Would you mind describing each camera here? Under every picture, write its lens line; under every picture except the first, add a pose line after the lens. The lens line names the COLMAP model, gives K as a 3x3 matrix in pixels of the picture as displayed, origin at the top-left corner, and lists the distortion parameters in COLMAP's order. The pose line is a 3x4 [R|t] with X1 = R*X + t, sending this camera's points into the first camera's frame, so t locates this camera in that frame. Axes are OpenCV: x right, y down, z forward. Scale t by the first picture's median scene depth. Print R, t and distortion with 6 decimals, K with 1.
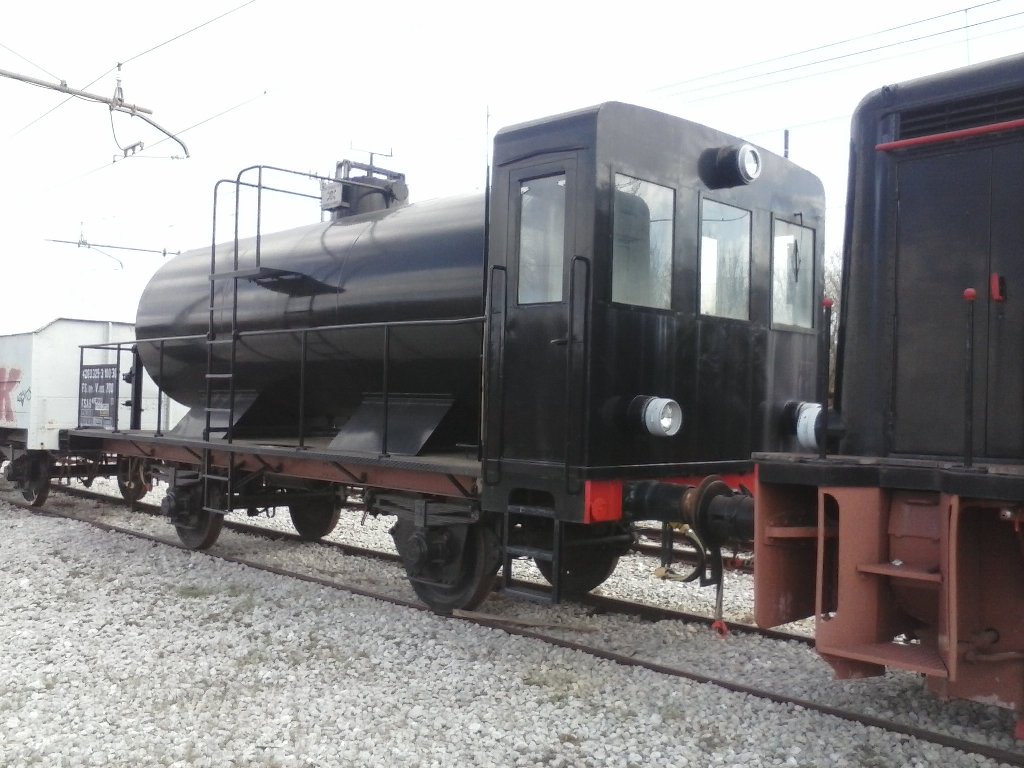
lens RADIAL K [[975.0, 0, 512.0], [0, 975.0, 384.0], [0, 0, 1]] dist [-0.007325, -0.008935]
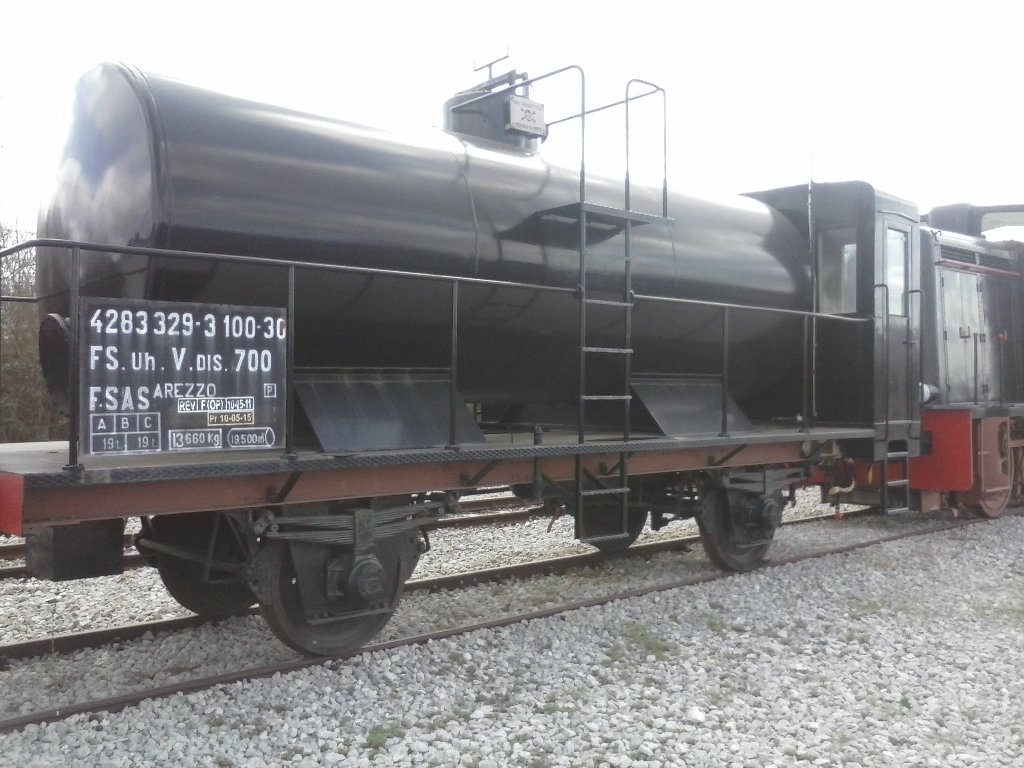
lens RADIAL K [[975.0, 0, 512.0], [0, 975.0, 384.0], [0, 0, 1]] dist [-0.007325, -0.008935]
pose [[0.066941, -0.017077, 0.997611, -0.964899], [-0.022226, 0.999580, 0.018602, 0.004975], [-0.997509, -0.023418, 0.066533, 0.964060]]
